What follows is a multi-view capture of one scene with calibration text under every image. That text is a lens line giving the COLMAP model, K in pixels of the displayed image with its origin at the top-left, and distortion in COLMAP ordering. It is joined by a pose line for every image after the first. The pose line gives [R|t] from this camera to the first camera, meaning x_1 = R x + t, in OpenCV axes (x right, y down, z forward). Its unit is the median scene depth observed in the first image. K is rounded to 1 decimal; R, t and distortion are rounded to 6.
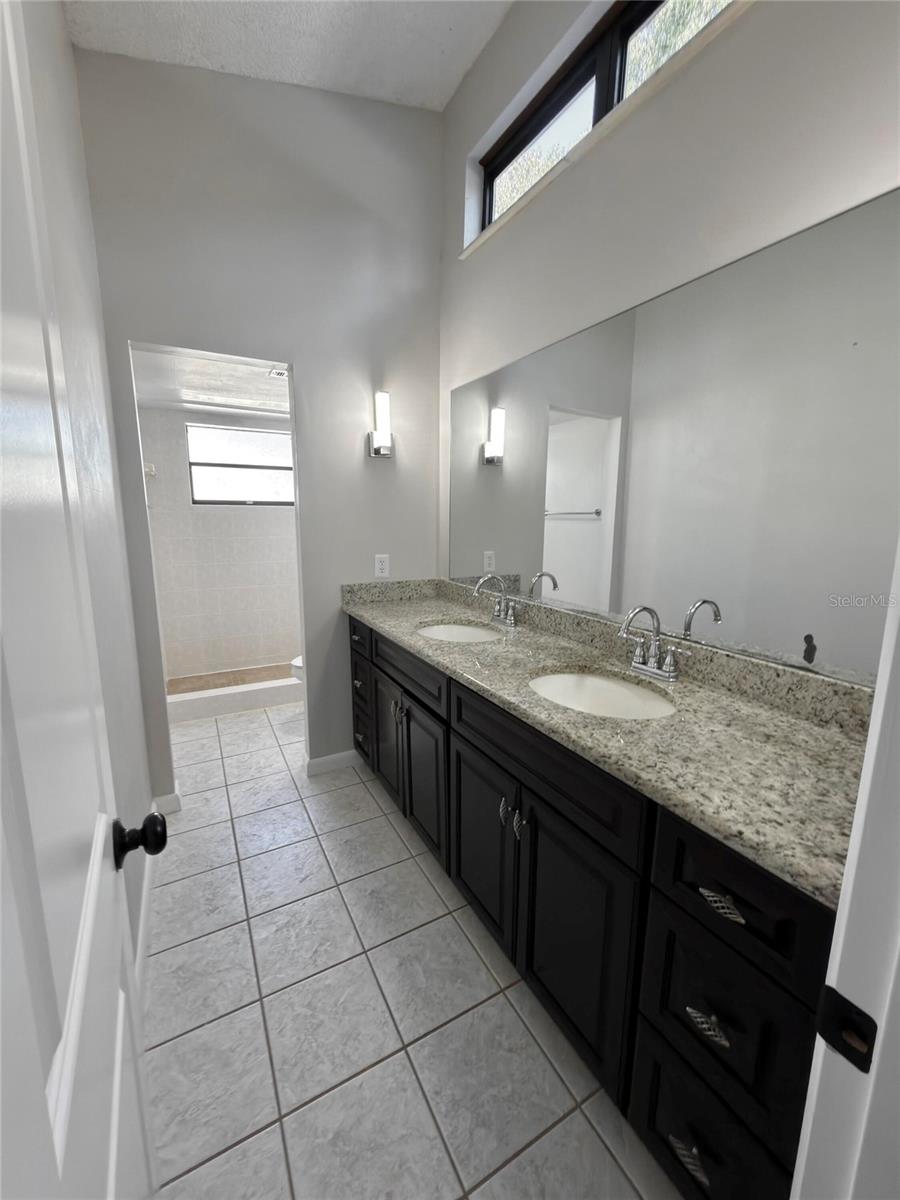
lens RADIAL K [[478.8, 0, 453.4], [0, 478.8, 595.2], [0, 0, 1]] dist [0.002162, -0.000153]
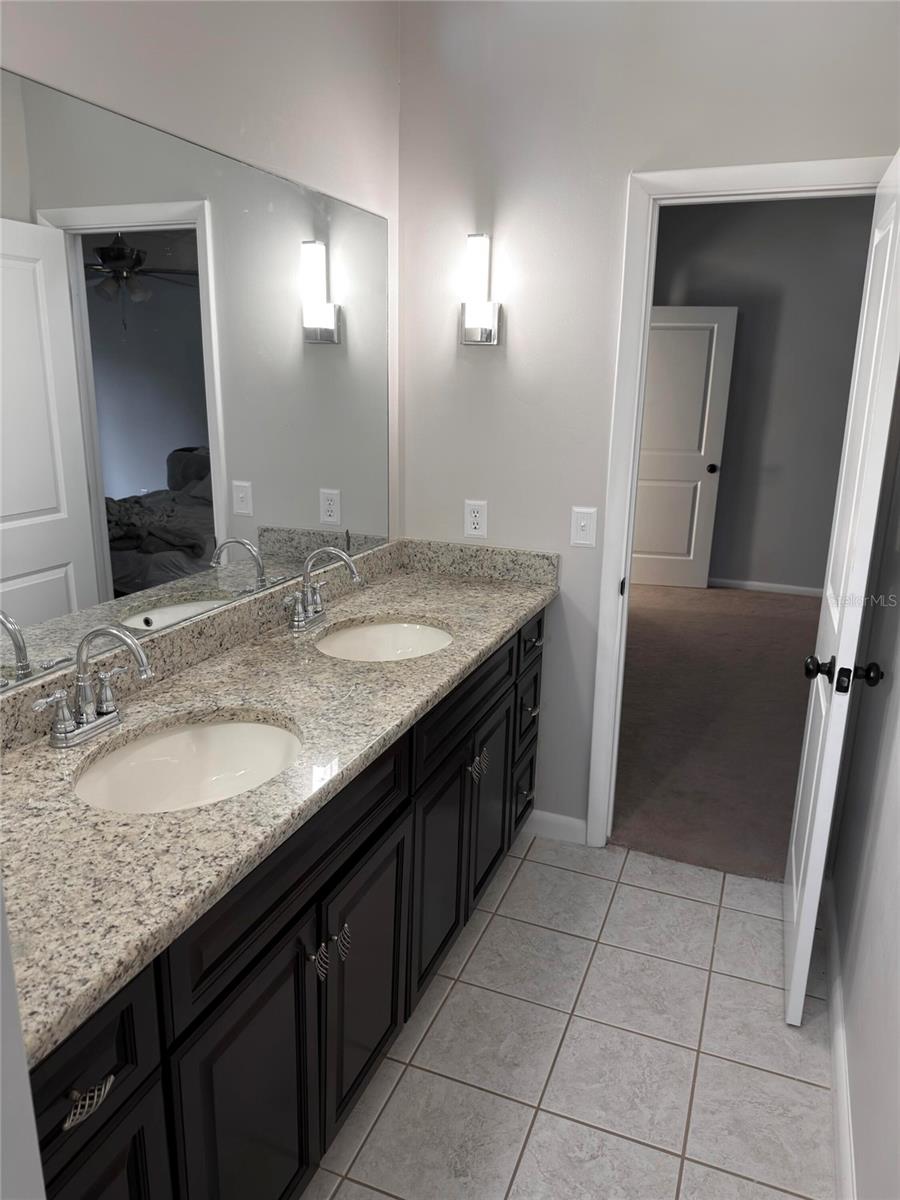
lens RADIAL K [[845.6, 0, 450.9], [0, 845.6, 602.2], [0, 0, 1]] dist [0.010544, -0.004081]
pose [[-0.631647, -0.220533, 0.743227, -0.908773], [0.105625, 0.925266, 0.364317, -0.415866], [-0.768027, 0.308623, -0.561148, 1.660944]]
